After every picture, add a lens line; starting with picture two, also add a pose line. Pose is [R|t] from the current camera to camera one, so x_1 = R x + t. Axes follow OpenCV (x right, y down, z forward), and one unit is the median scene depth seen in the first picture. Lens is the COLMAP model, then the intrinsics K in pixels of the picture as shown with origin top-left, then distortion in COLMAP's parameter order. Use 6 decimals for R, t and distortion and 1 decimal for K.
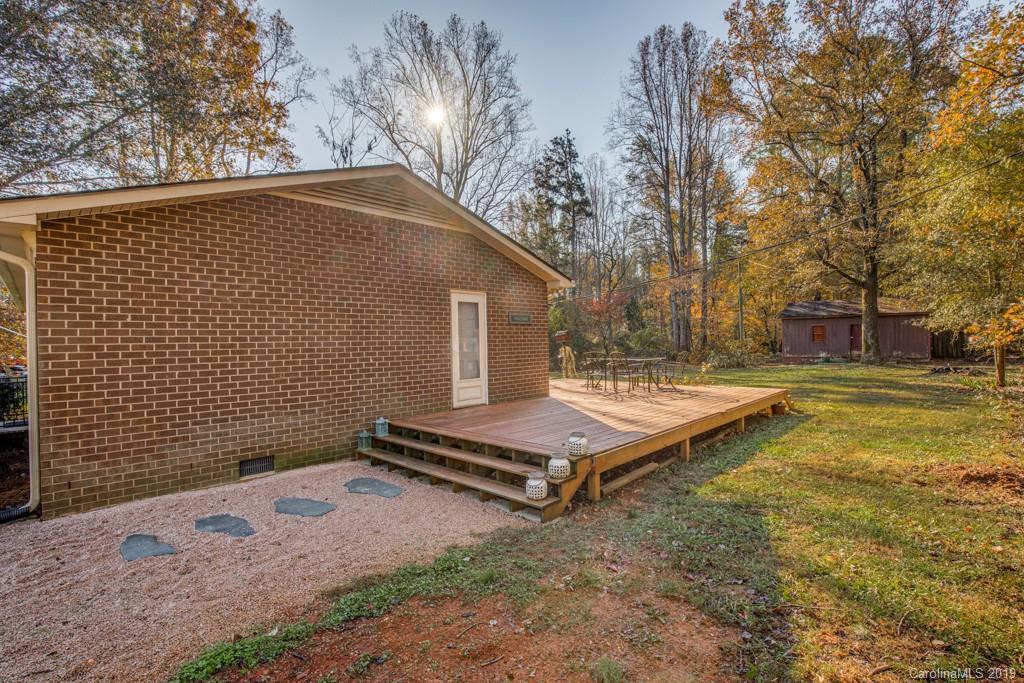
lens RADIAL K [[468.0, 0, 514.7], [0, 468.0, 343.5], [0, 0, 1]] dist [-0.038868, 0.007250]
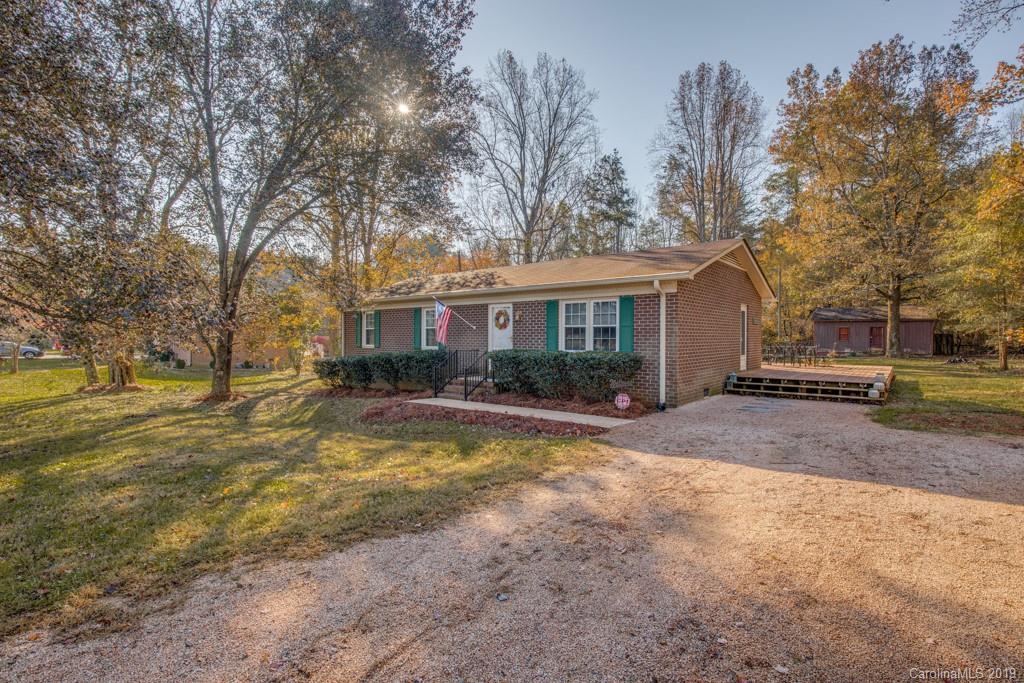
lens RADIAL K [[468.0, 0, 515.2], [0, 468.0, 343.8], [0, 0, 1]] dist [-0.038868, 0.007250]
pose [[0.998134, 0.017719, 0.058437, -0.280795], [-0.018374, 0.999774, 0.010680, 0.008634], [-0.058234, -0.011734, 0.998234, -0.180514]]
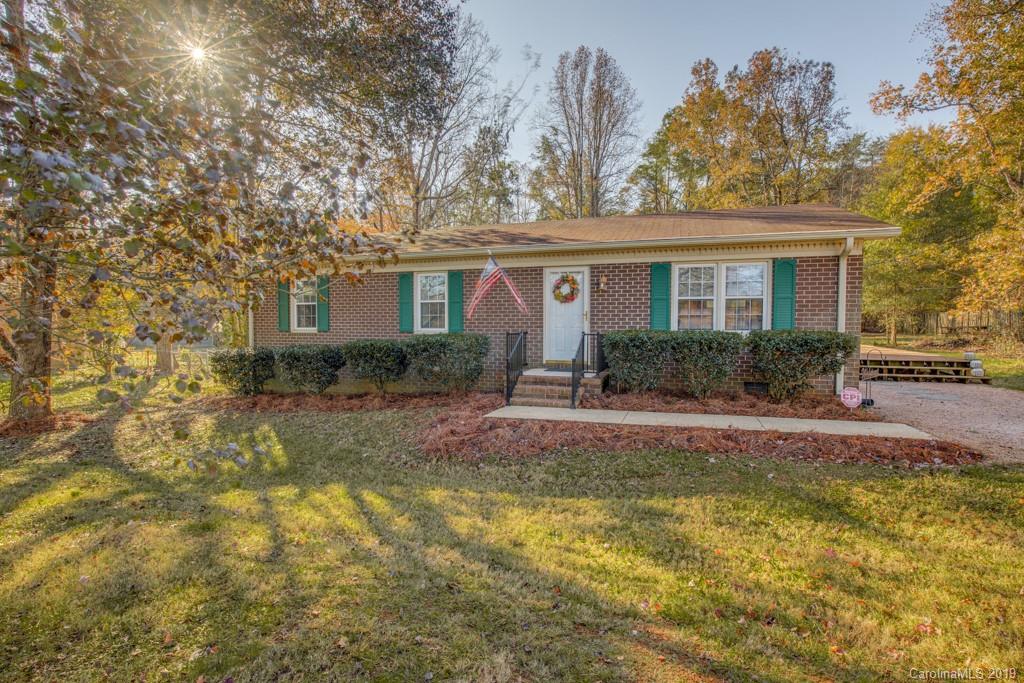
lens RADIAL K [[468.0, 0, 512.3], [0, 468.0, 342.5], [0, 0, 1]] dist [-0.038868, 0.007250]
pose [[0.910518, -0.002842, 0.413460, -0.440559], [-0.012192, 0.999357, 0.033719, 0.016990], [-0.413290, -0.035742, 0.909898, -0.003457]]
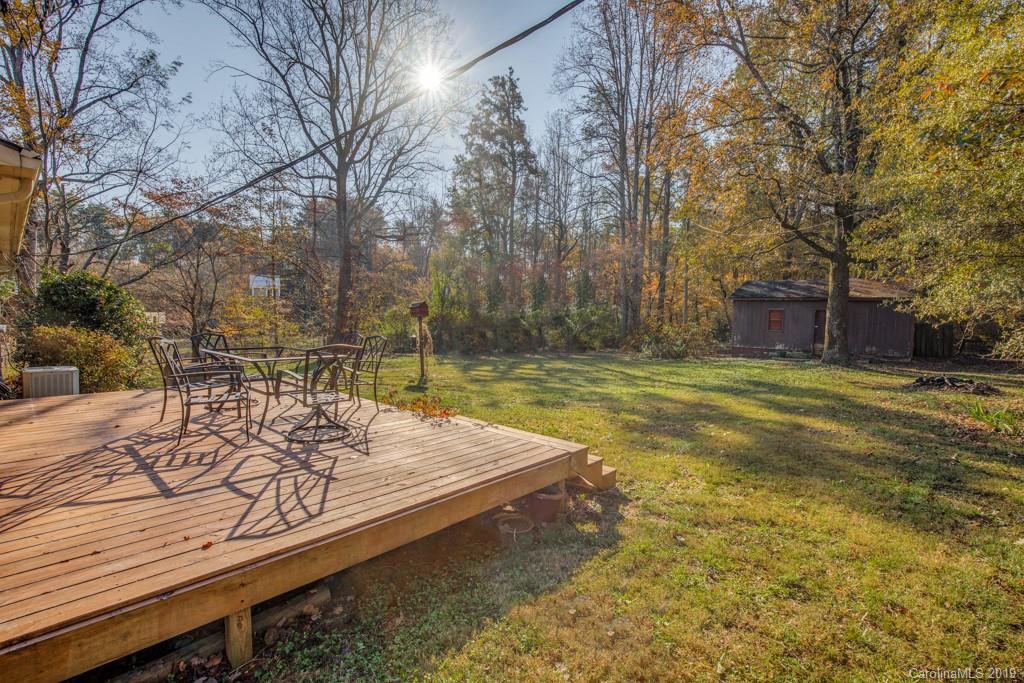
lens RADIAL K [[468.0, 0, 513.5], [0, 468.0, 343.8], [0, 0, 1]] dist [-0.038868, 0.007250]
pose [[0.998706, 0.039835, 0.031617, 0.167128], [-0.041454, 0.997769, 0.052329, -0.003271], [-0.029462, -0.053571, 0.998129, 0.195454]]
